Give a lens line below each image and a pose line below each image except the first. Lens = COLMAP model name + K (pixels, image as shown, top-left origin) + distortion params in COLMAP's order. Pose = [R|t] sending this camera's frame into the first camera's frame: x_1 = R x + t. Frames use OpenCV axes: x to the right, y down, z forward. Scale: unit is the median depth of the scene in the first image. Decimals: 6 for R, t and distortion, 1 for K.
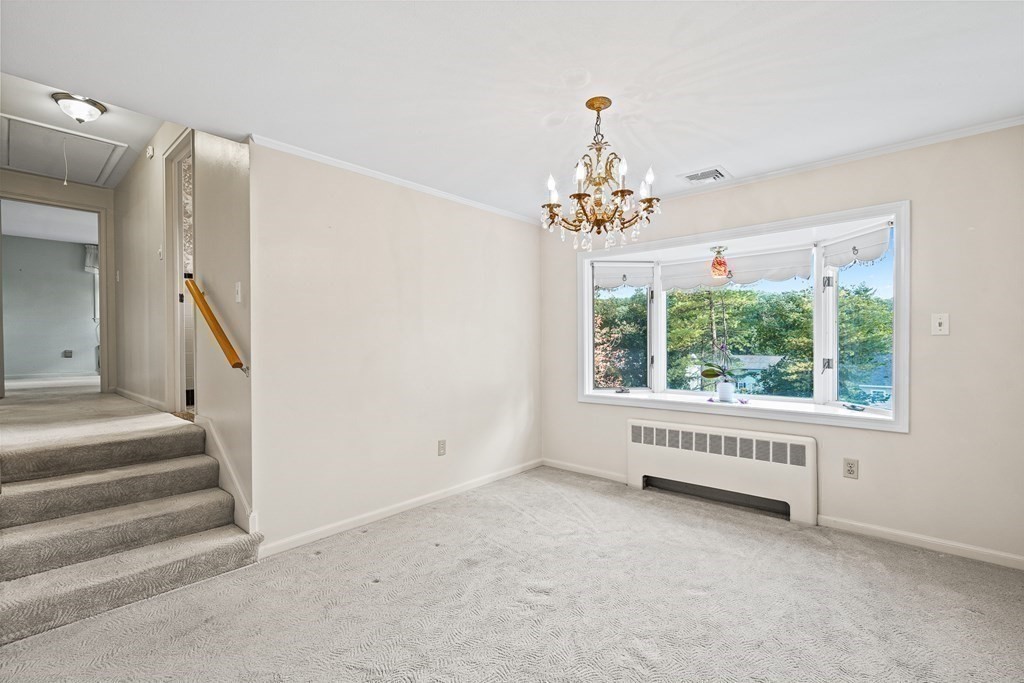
lens RADIAL K [[462.8, 0, 510.4], [0, 462.8, 342.8], [0, 0, 1]] dist [-0.003601, 0.001297]
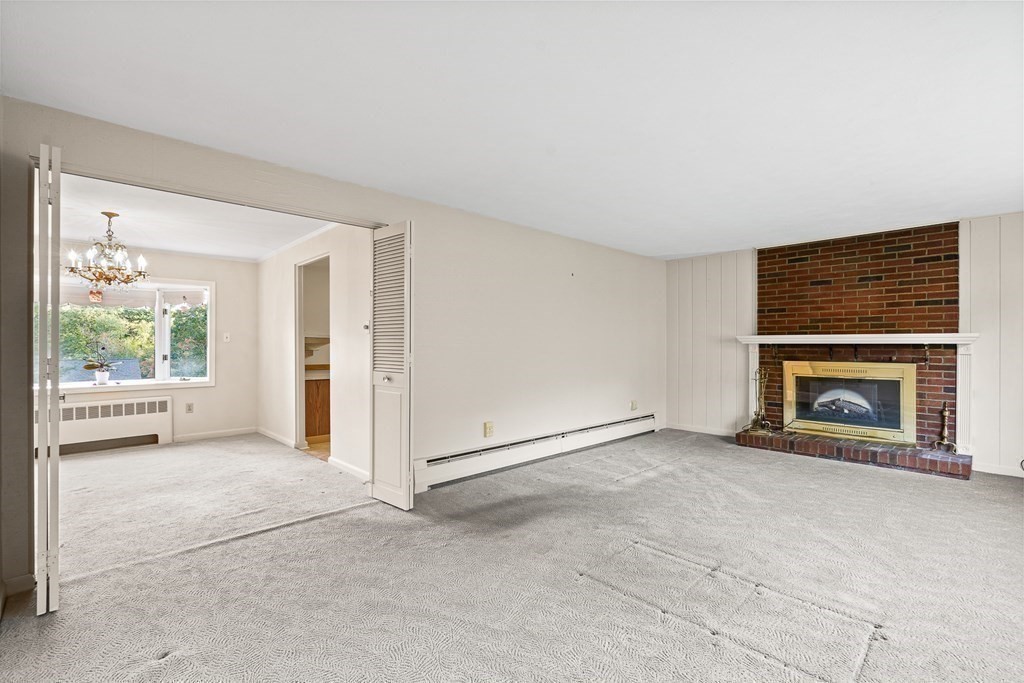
lens RADIAL K [[459.4, 0, 512.0], [0, 459.4, 341.5], [0, 0, 1]] dist [-0.010381, 0.000672]
pose [[0.081312, 0.011500, 0.996622, -1.058194], [0.005603, 0.999912, -0.011995, 0.013087], [-0.996673, 0.006559, 0.081240, -0.525113]]
